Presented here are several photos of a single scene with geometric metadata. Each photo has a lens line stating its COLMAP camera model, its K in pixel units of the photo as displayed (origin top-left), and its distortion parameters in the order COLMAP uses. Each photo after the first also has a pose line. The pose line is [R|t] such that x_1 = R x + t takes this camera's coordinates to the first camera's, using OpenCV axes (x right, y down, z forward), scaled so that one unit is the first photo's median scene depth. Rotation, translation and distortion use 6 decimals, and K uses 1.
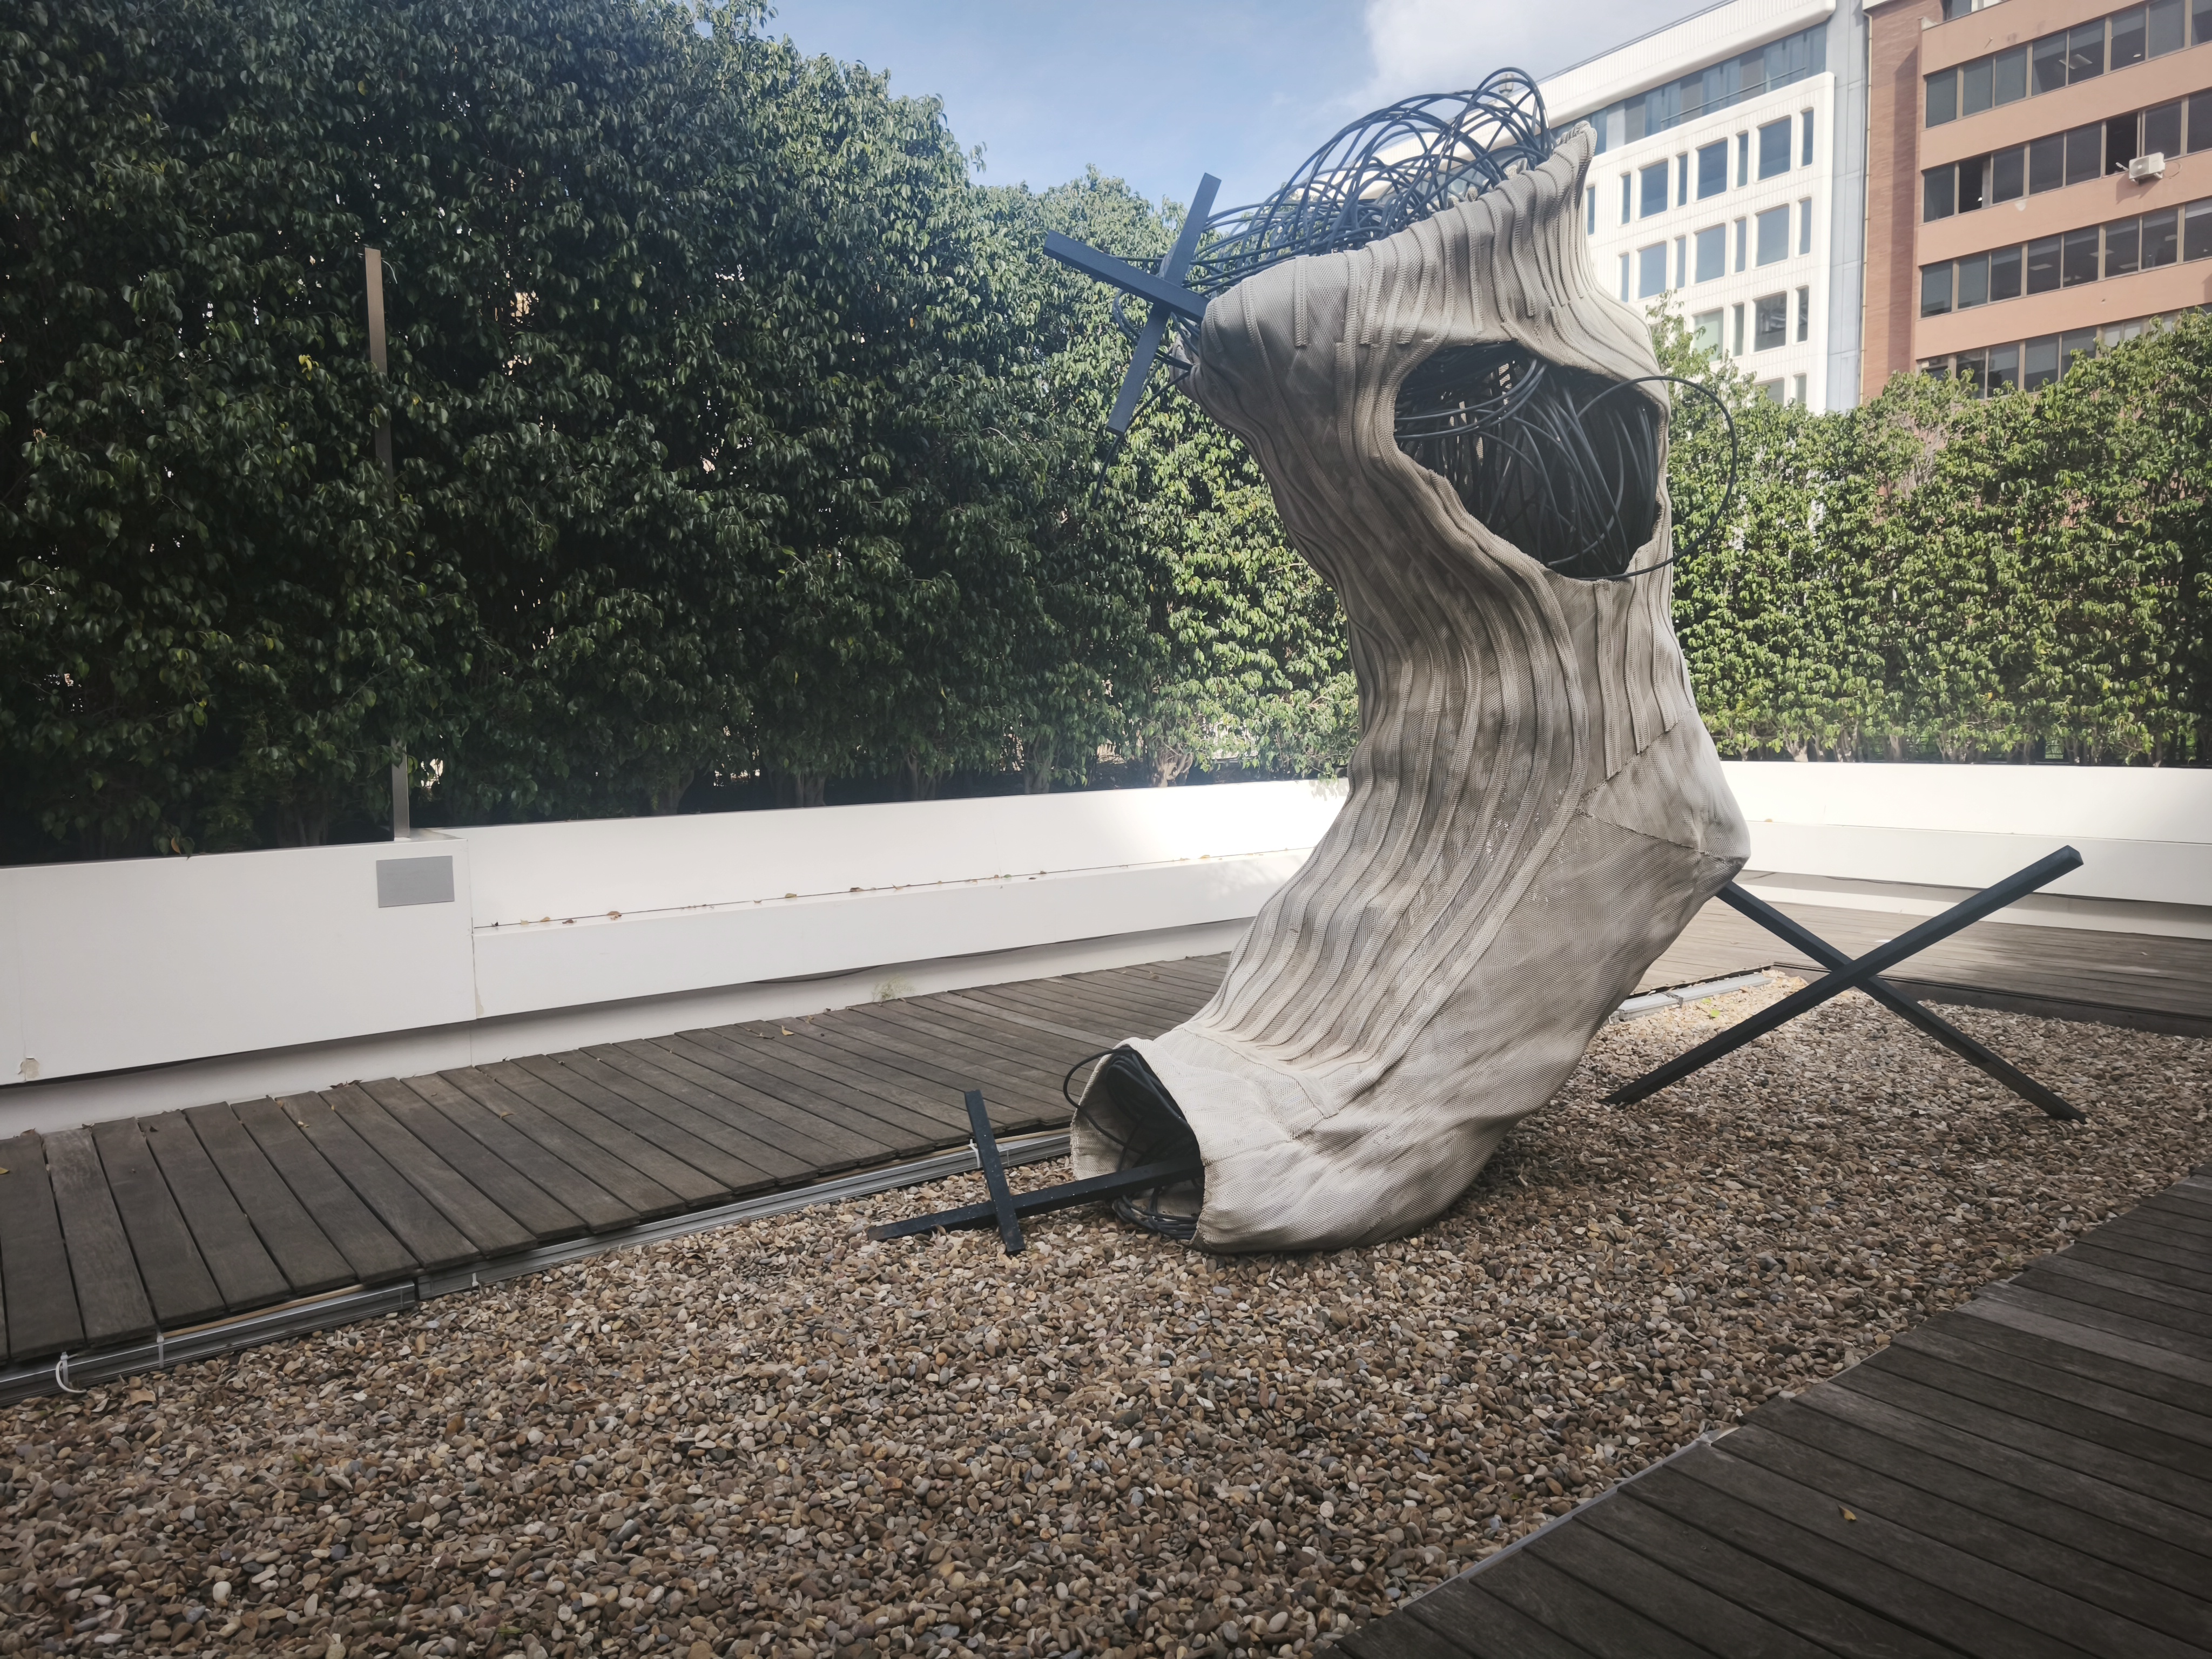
lens RADIAL K [[1447.5, 0, 1106.0], [0, 1447.5, 829.5], [0, 0, 1]] dist [0.035450, -0.030973]
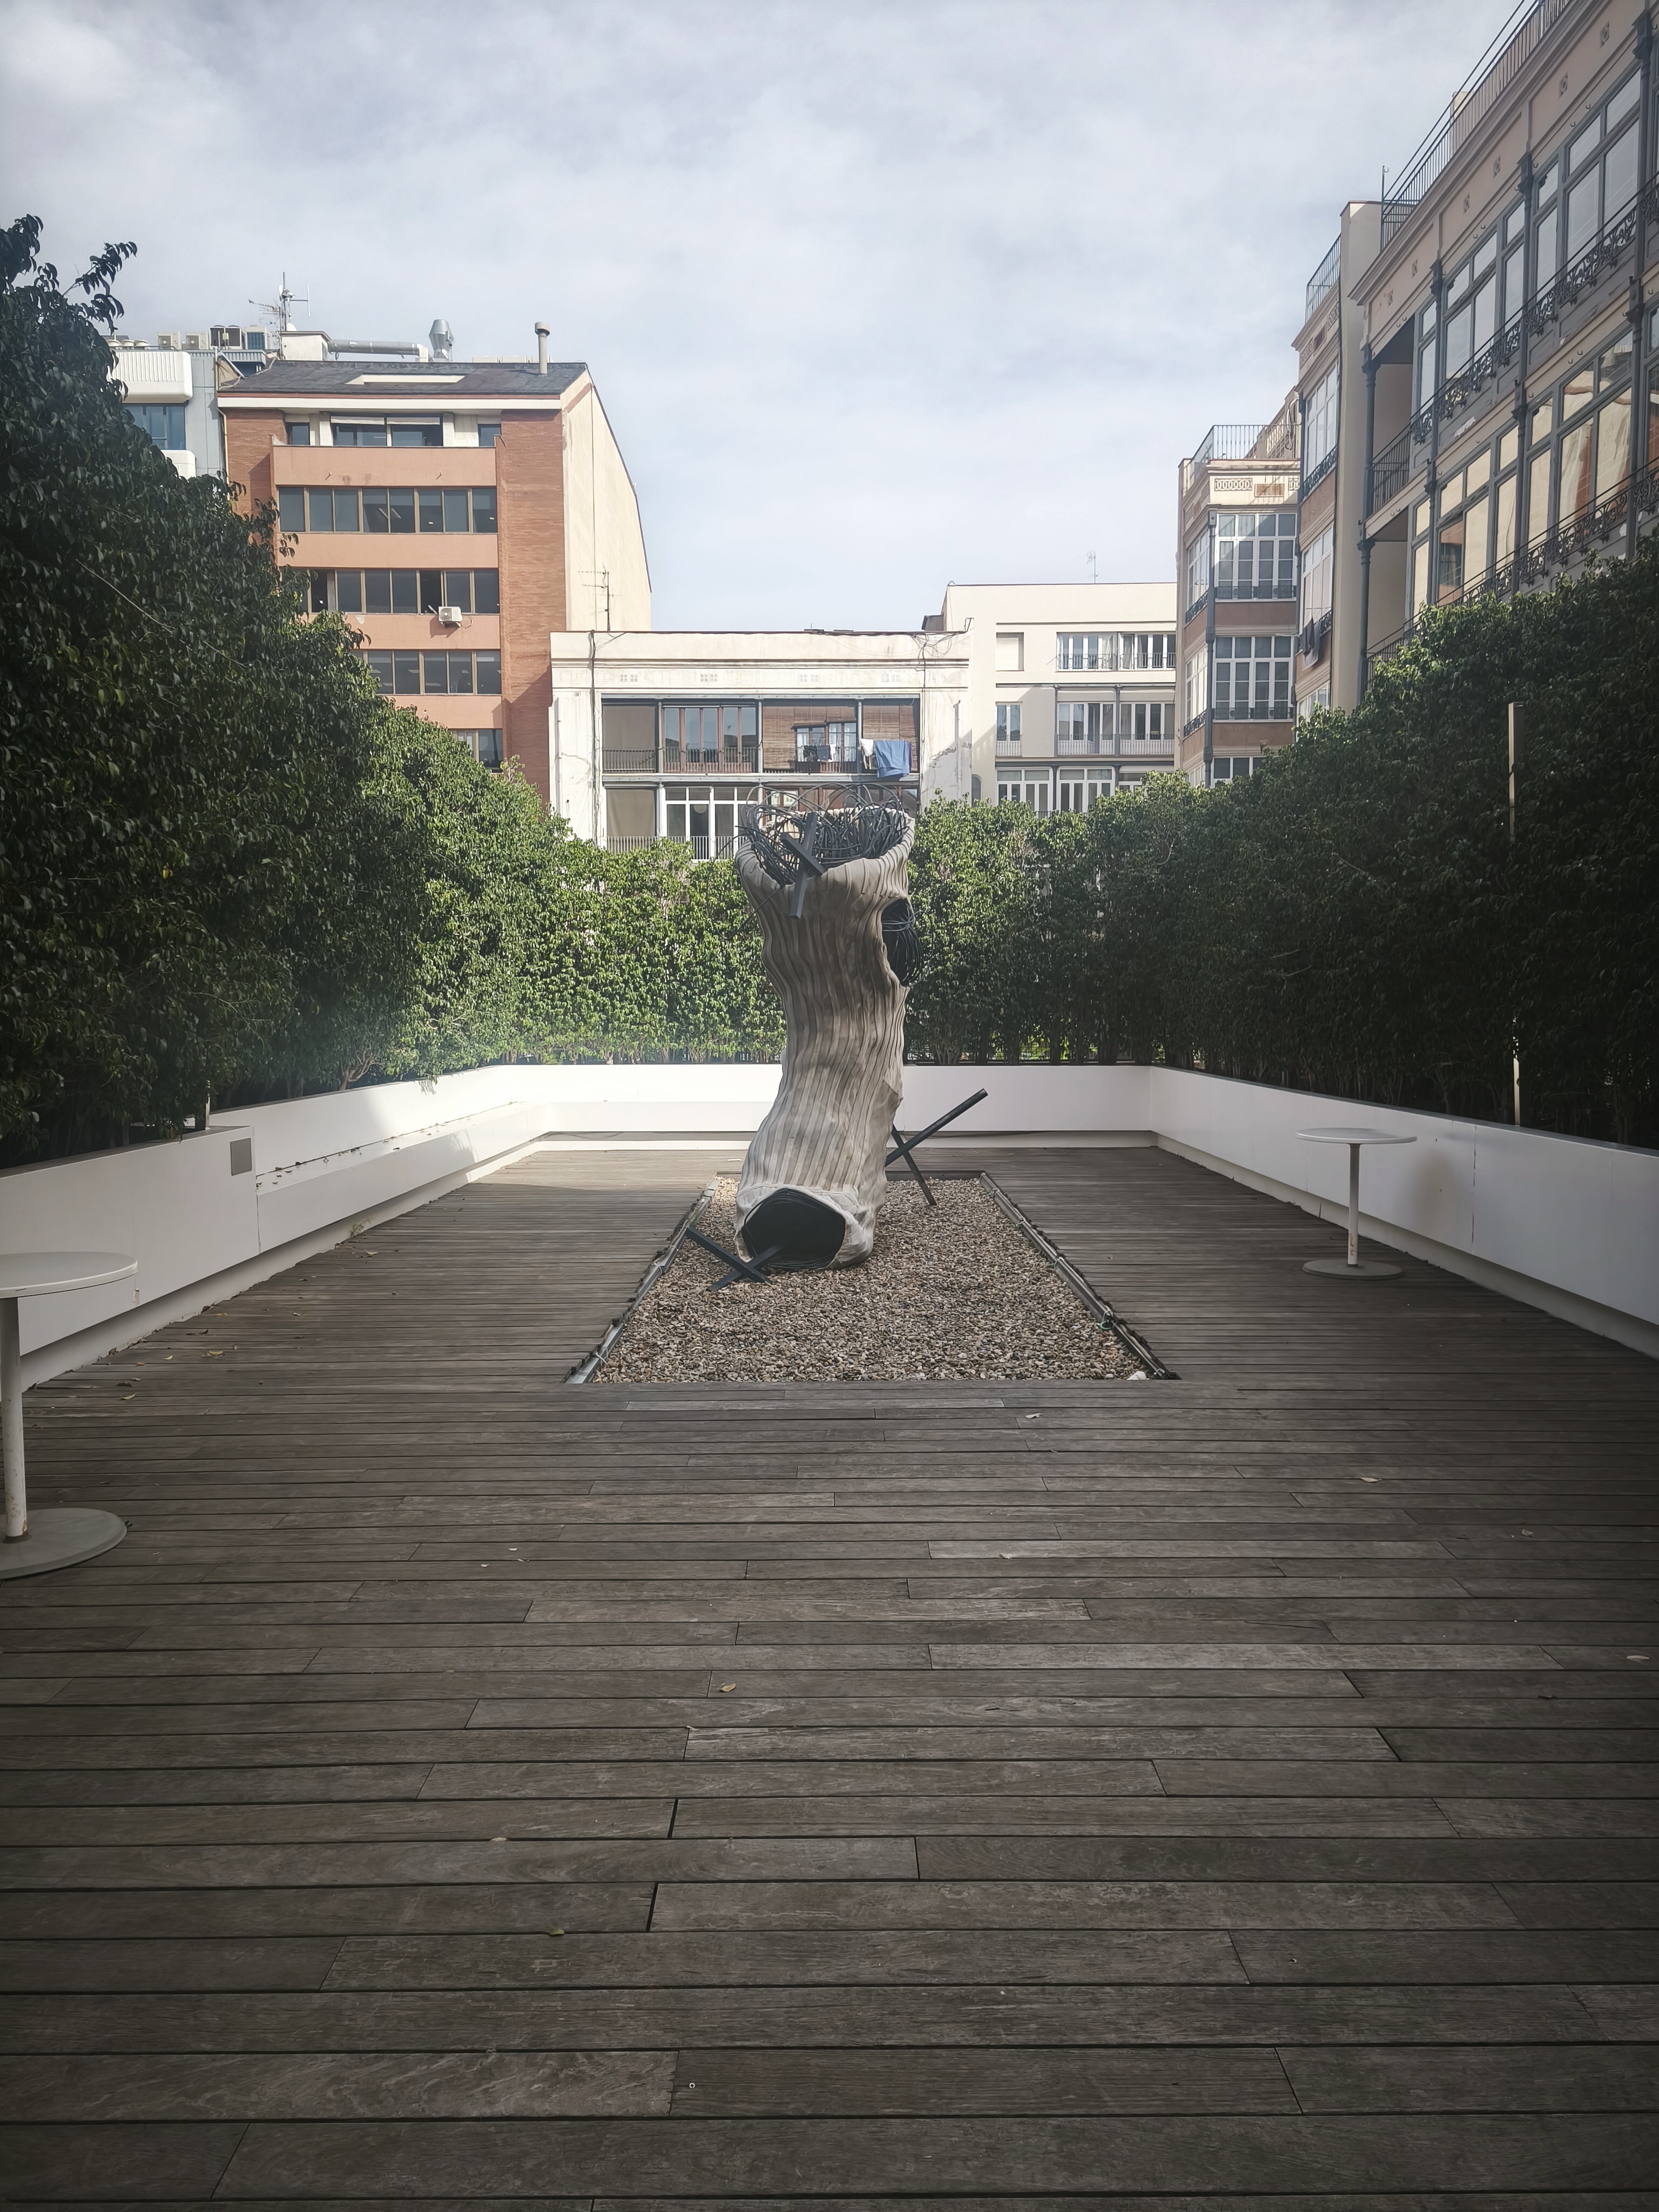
lens RADIAL K [[1447.5, 0, 829.5], [0, 1447.5, 1106.0], [0, 0, 1]] dist [0.035450, -0.030973]
pose [[0.592798, -0.035469, 0.804570, -0.699609], [0.055036, 0.998478, 0.003468, 0.007487], [-0.803469, 0.042224, 0.593848, -0.150862]]
